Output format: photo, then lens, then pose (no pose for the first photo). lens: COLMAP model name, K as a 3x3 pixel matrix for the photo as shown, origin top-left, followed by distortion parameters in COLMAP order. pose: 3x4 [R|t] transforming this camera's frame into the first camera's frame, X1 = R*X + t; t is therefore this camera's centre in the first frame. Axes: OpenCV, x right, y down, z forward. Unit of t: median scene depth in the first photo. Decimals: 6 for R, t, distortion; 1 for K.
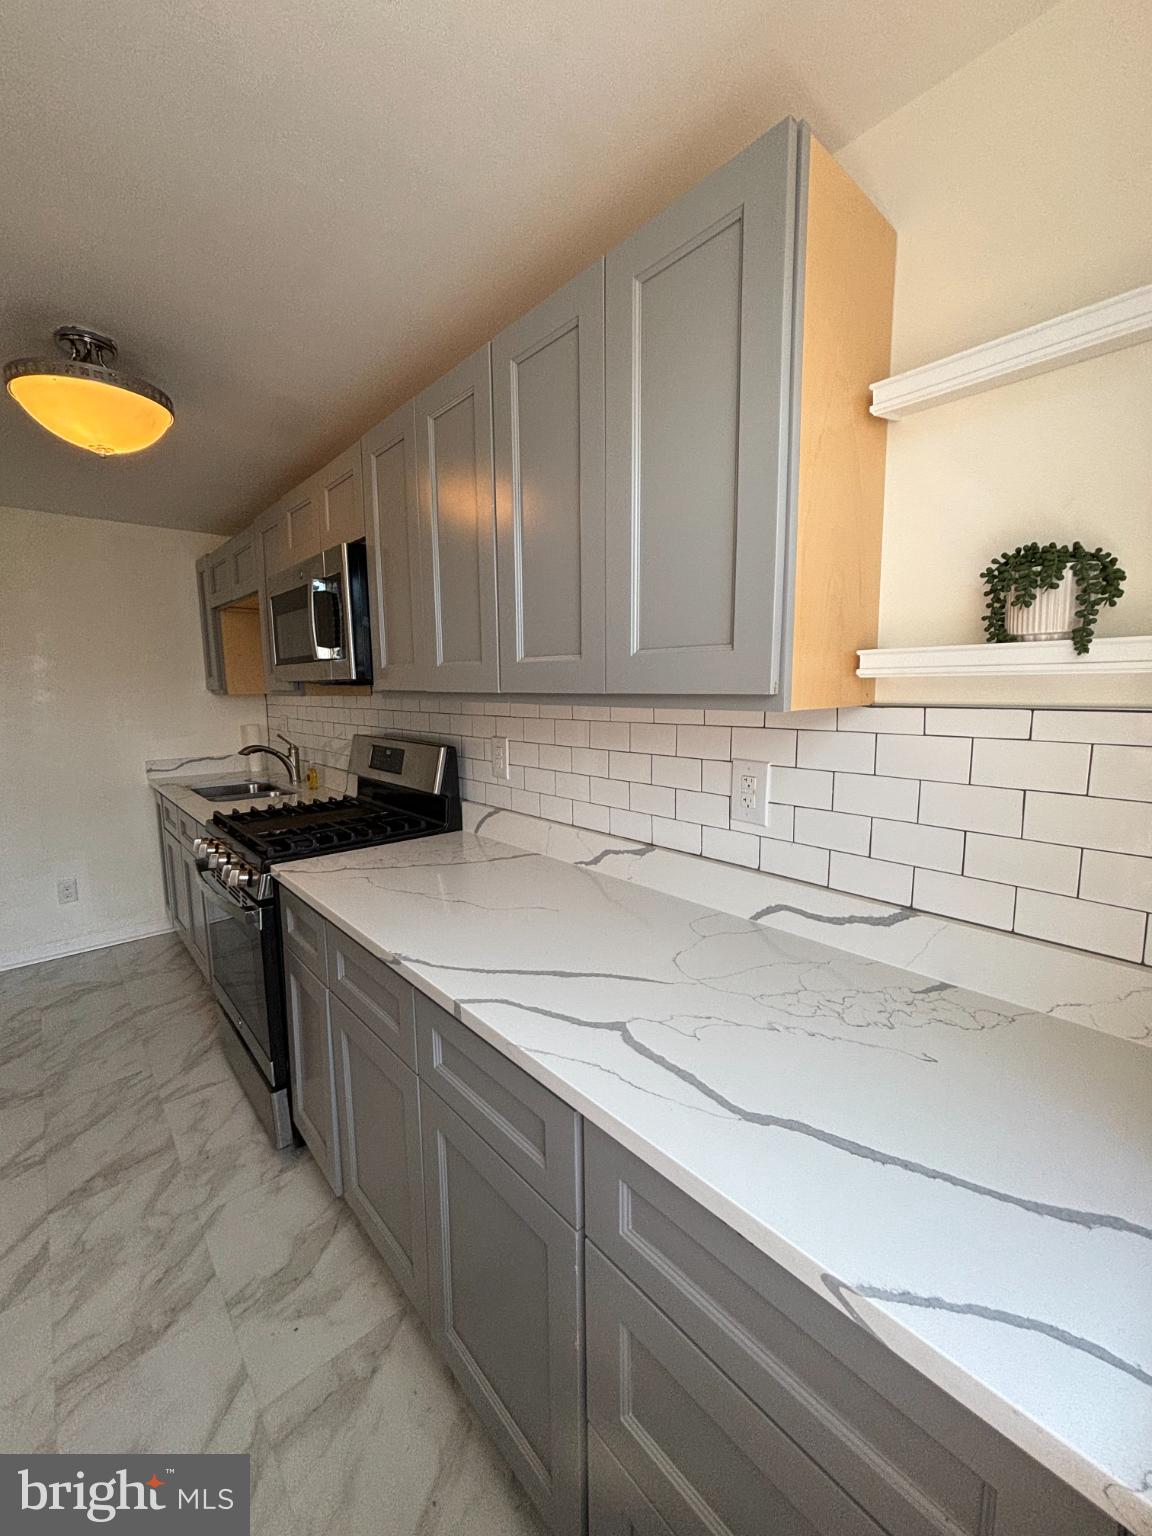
lens RADIAL K [[617.4, 0, 579.9], [0, 617.4, 765.5], [0, 0, 1]] dist [-0.000822, -0.000201]
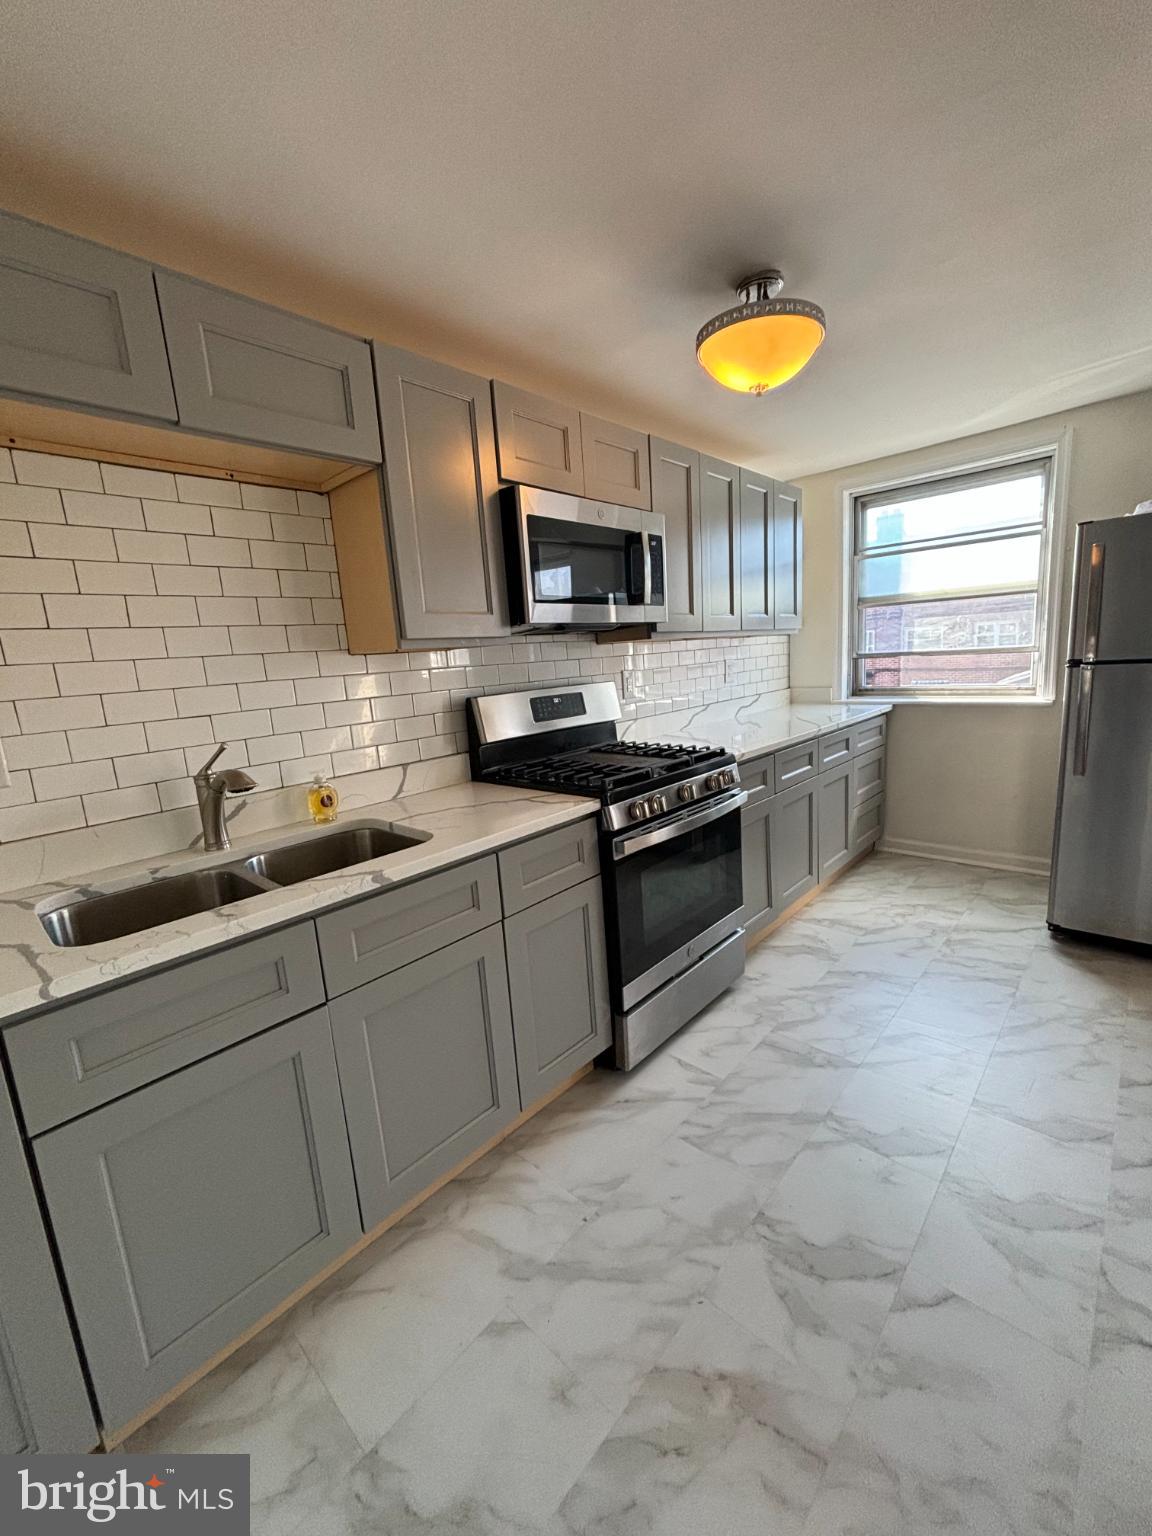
lens RADIAL K [[617.4, 0, 580.0], [0, 617.4, 768.4], [0, 0, 1]] dist [-0.000822, -0.000201]
pose [[-0.095842, -0.162856, 0.981984, -1.619378], [0.195344, 0.964264, 0.178983, -0.106586], [-0.976041, 0.208979, -0.060605, 1.276833]]
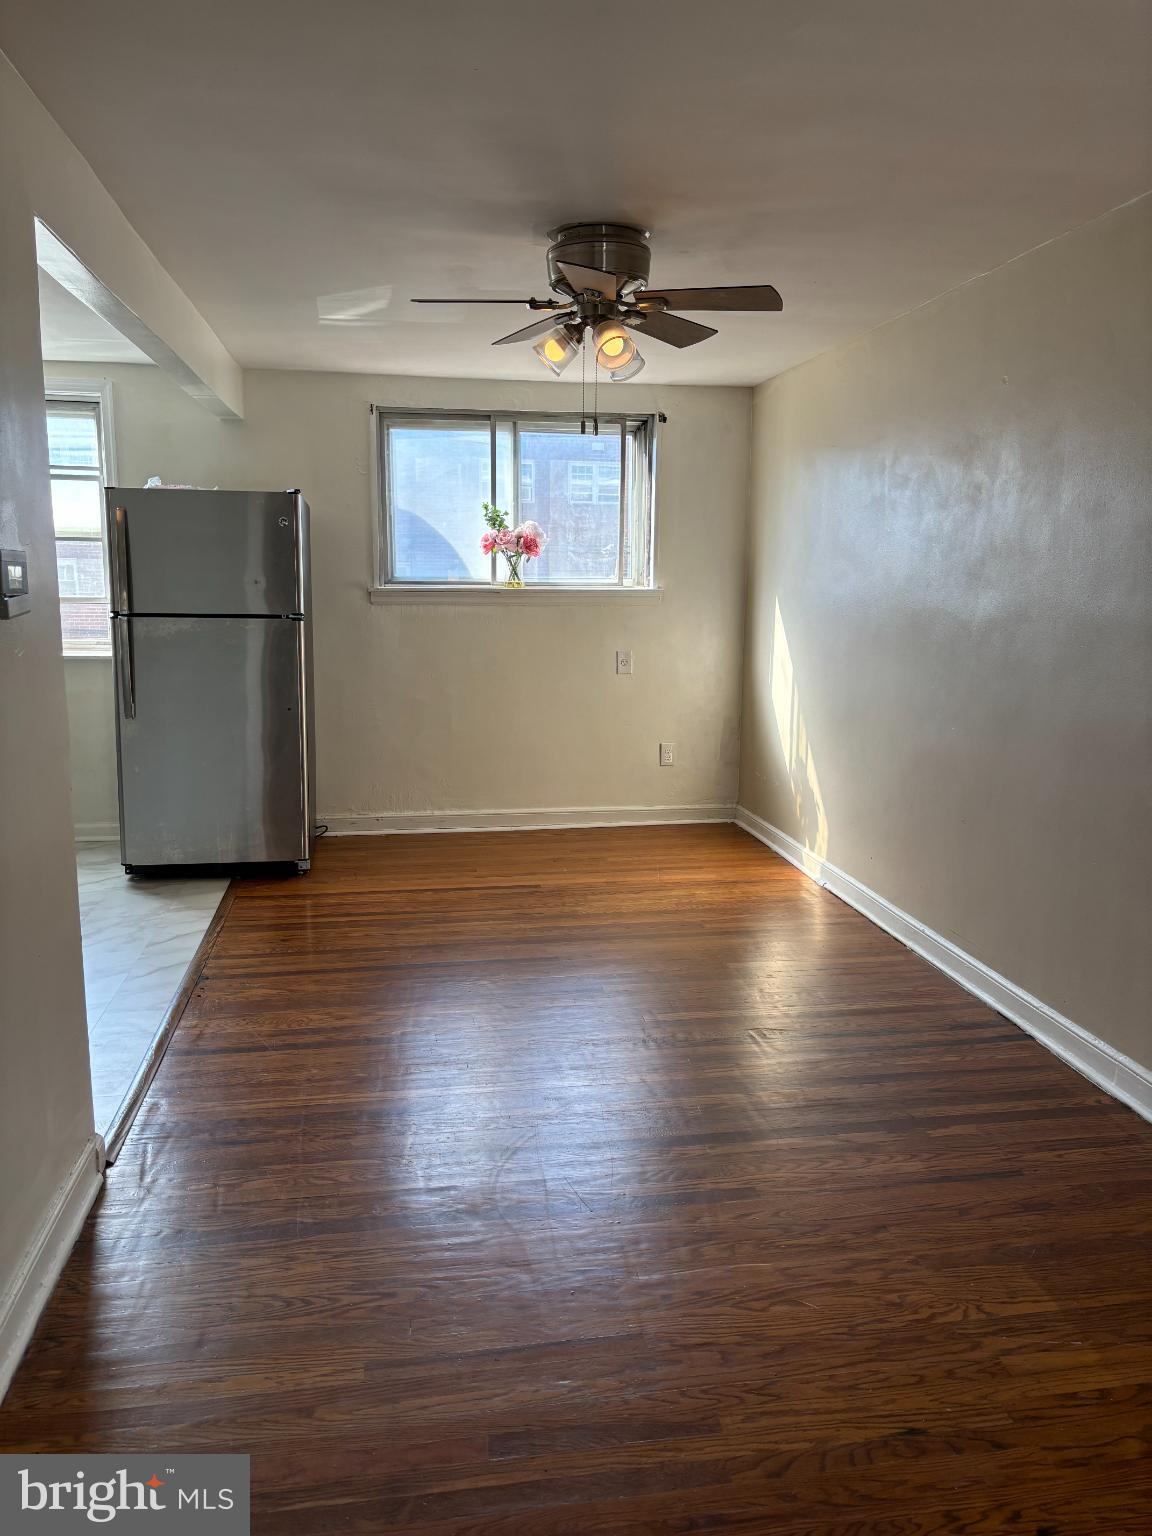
lens RADIAL K [[1163.3, 0, 568.2], [0, 1163.3, 771.7], [0, 0, 1]] dist [0.044357, -0.043490]
pose [[-0.839114, -0.089403, 0.536558, -2.694230], [0.068944, 0.960965, 0.267941, -0.180295], [-0.539568, 0.261826, -0.800196, 1.784801]]
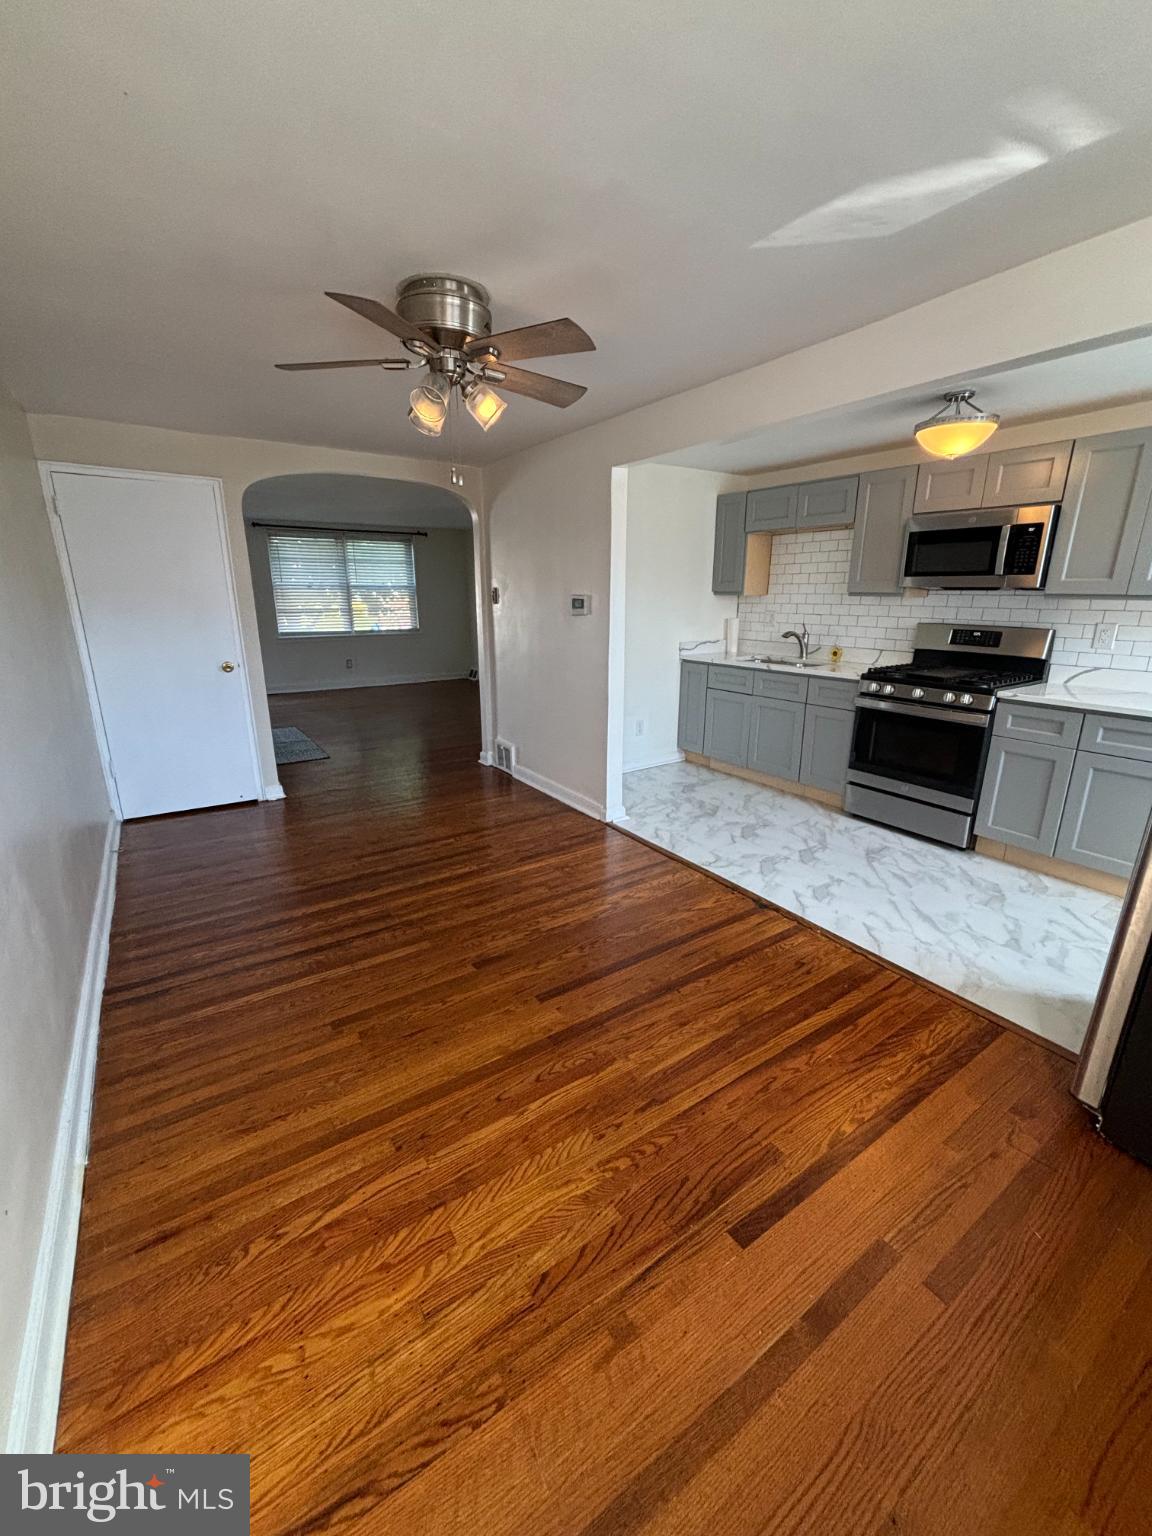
lens RADIAL K [[617.4, 0, 581.6], [0, 617.4, 763.7], [0, 0, 1]] dist [-0.000822, -0.000201]
pose [[0.991665, 0.047214, -0.119881, -1.355156], [-0.029257, 0.988650, 0.147359, 0.126826], [0.125478, -0.142623, 0.981791, -0.890954]]
